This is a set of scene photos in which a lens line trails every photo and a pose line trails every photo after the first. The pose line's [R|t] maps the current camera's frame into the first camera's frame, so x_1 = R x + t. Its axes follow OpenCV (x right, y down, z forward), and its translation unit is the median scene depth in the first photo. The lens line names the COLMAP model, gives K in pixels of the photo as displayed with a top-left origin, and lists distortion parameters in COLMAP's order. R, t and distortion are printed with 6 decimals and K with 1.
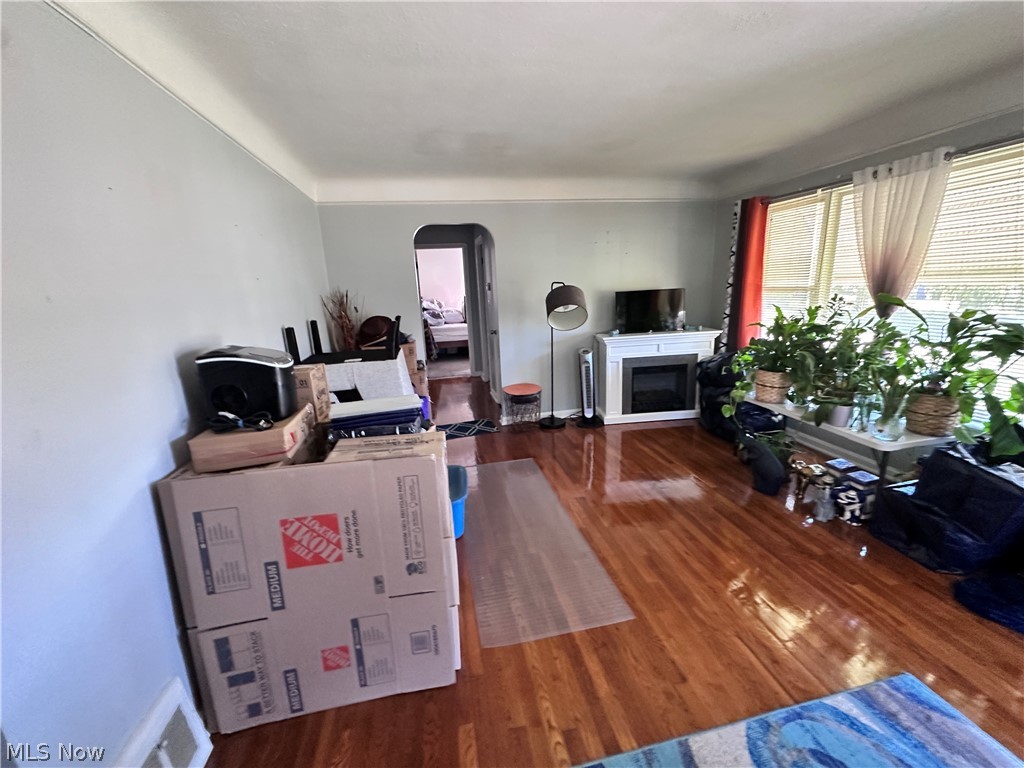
lens RADIAL K [[408.2, 0, 512.0], [0, 408.2, 384.0], [0, 0, 1]] dist [-0.003164, 0.000708]
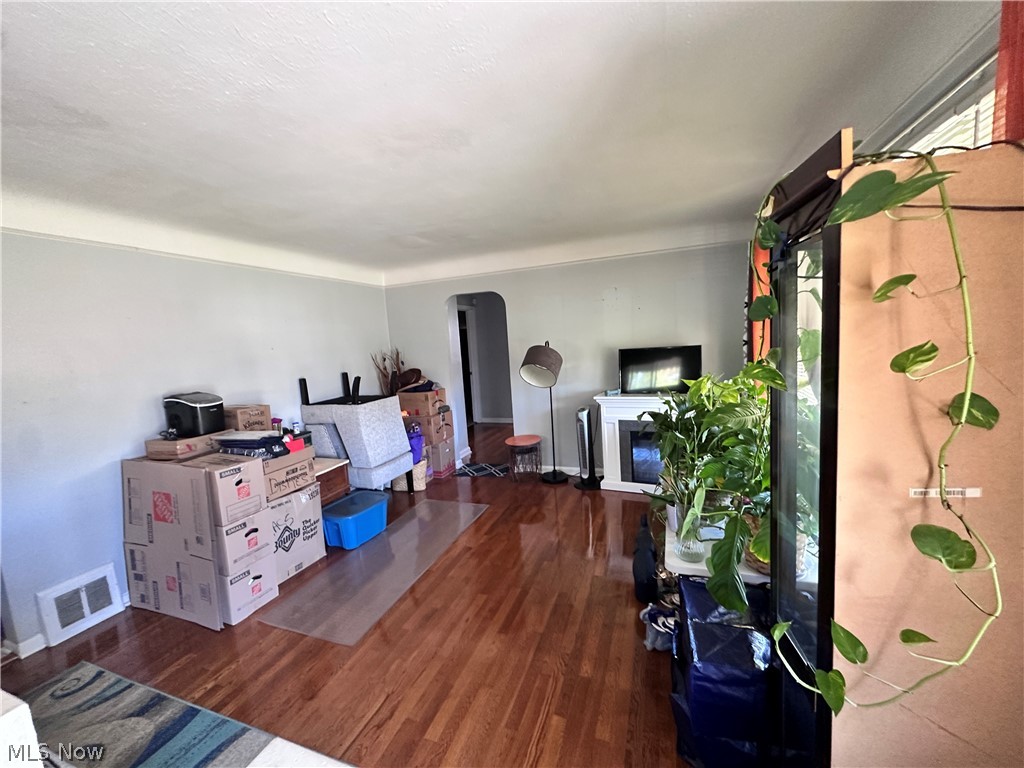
lens RADIAL K [[408.2, 0, 512.0], [0, 408.2, 384.0], [0, 0, 1]] dist [-0.003164, 0.000708]
pose [[0.849201, 0.047417, -0.525937, 0.538955], [-0.099075, 0.992581, -0.070482, -0.053412], [0.518693, 0.111960, 0.847598, 0.074816]]
